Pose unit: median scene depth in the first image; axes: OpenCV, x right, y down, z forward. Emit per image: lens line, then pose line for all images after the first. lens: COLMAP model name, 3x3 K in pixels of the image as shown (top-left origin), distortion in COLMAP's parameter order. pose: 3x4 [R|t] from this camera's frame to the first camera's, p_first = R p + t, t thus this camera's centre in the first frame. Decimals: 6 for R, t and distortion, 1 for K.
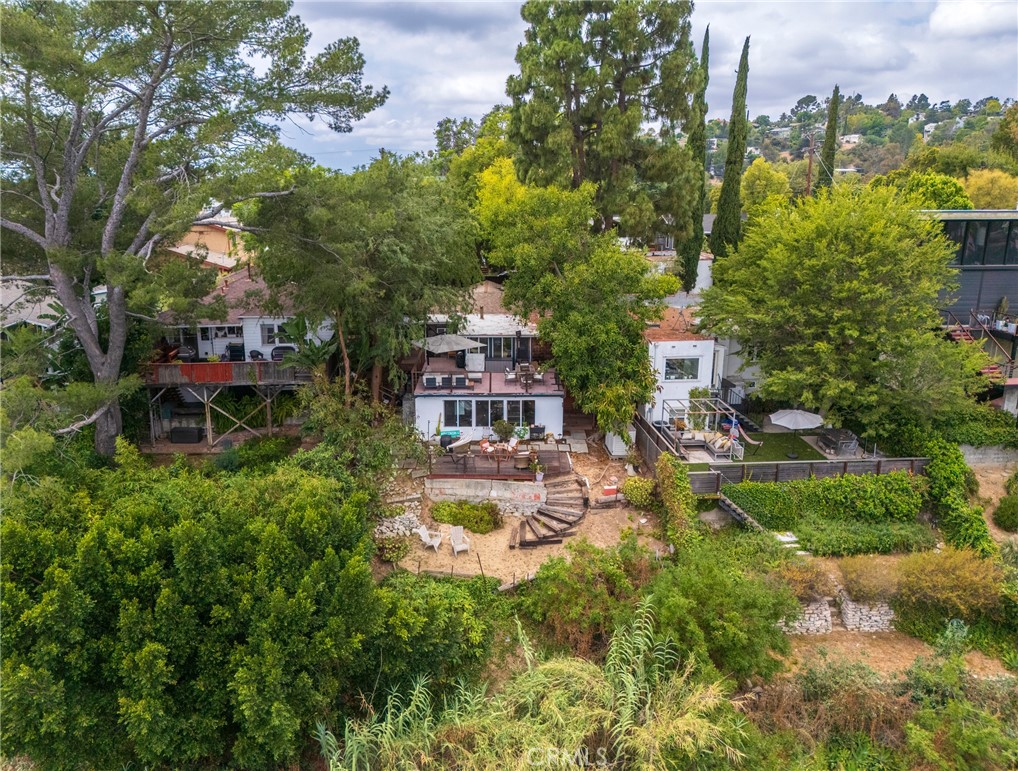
lens RADIAL K [[779.5, 0, 509.0], [0, 779.5, 385.5], [0, 0, 1]] dist [0.091803, 0.000057]
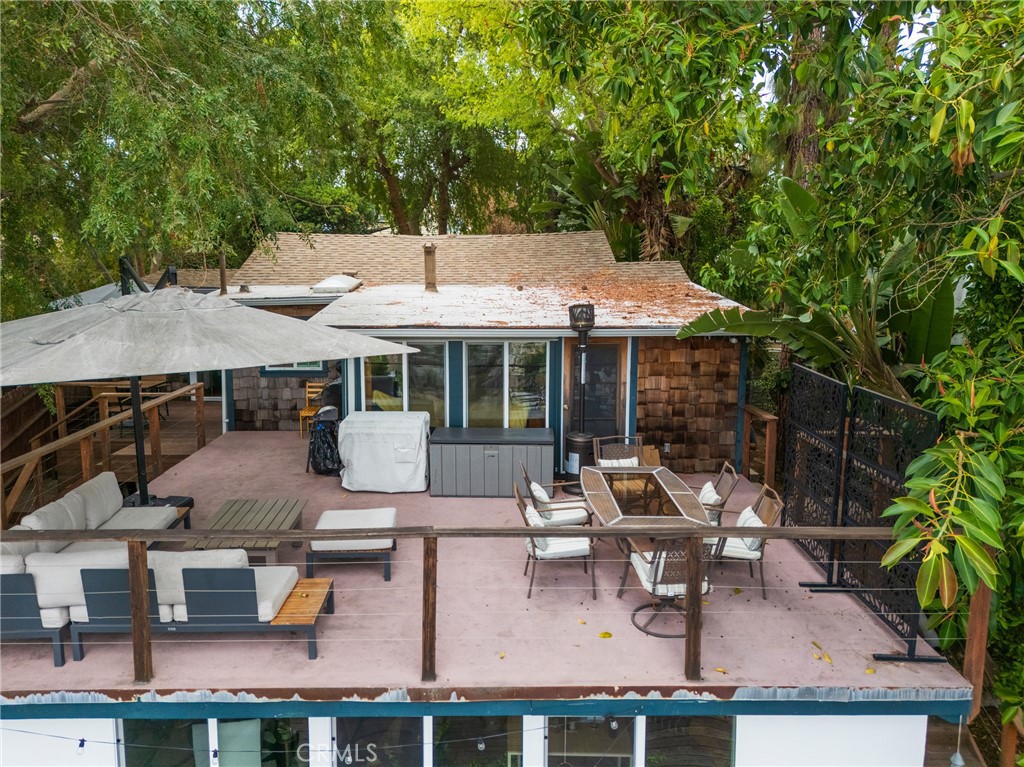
lens RADIAL K [[743.8, 0, 514.9], [0, 743.8, 402.7], [0, 0, 1]] dist [0.066874, -0.001037]
pose [[0.999842, -0.004246, 0.017284, -0.012080], [0.005682, 0.996457, -0.083915, -0.030819], [-0.016866, 0.084000, 0.996323, 0.948183]]
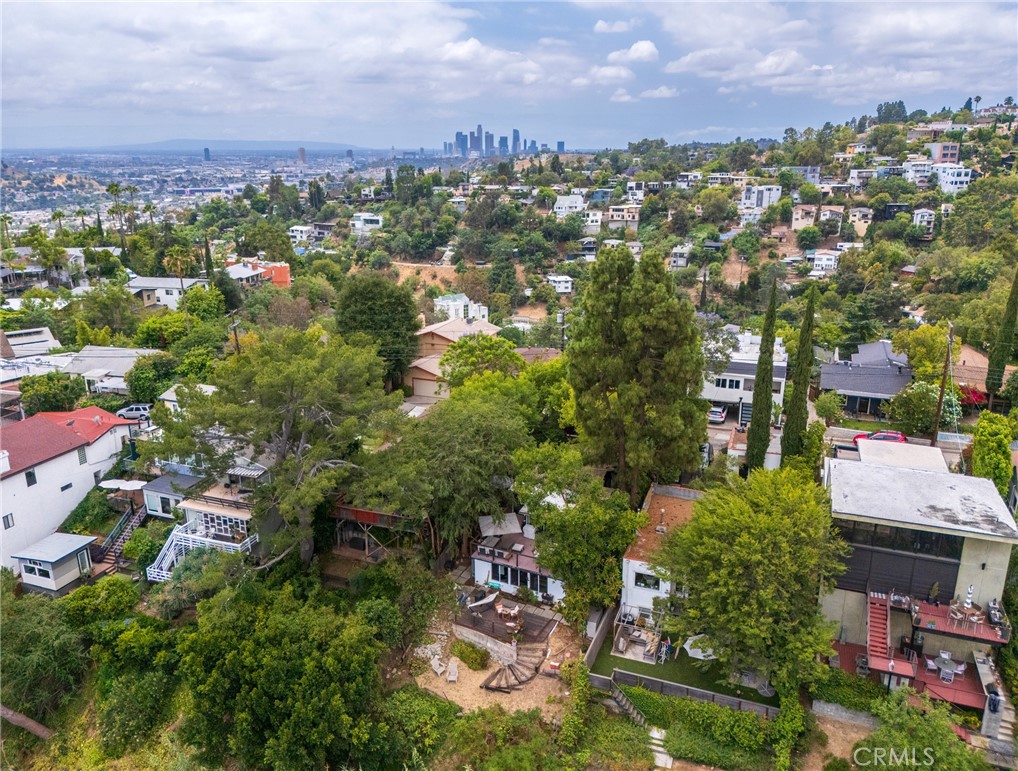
lens RADIAL K [[795.4, 0, 509.0], [0, 795.4, 385.5], [0, 0, 1]] dist [0.002153, -0.000058]
pose [[0.886482, 0.128391, -0.444597, 0.638423], [-0.096096, 0.990872, 0.094539, -0.512163], [0.452676, -0.041083, 0.890728, -0.348202]]
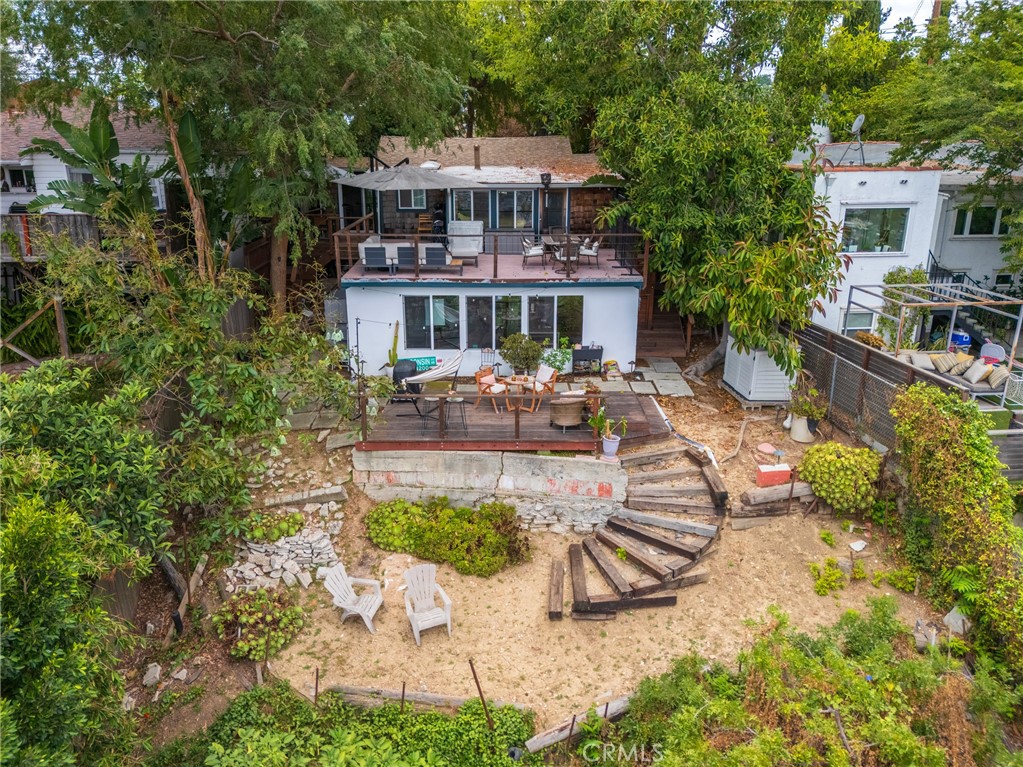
lens RADIAL K [[743.1, 0, 514.4], [0, 743.1, 402.7], [0, 0, 1]] dist [0.066874, -0.001037]
pose [[0.999900, -0.005810, 0.012876, -0.020260], [0.005051, 0.998292, 0.058210, 0.067119], [-0.013192, -0.058139, 0.998221, 0.572089]]
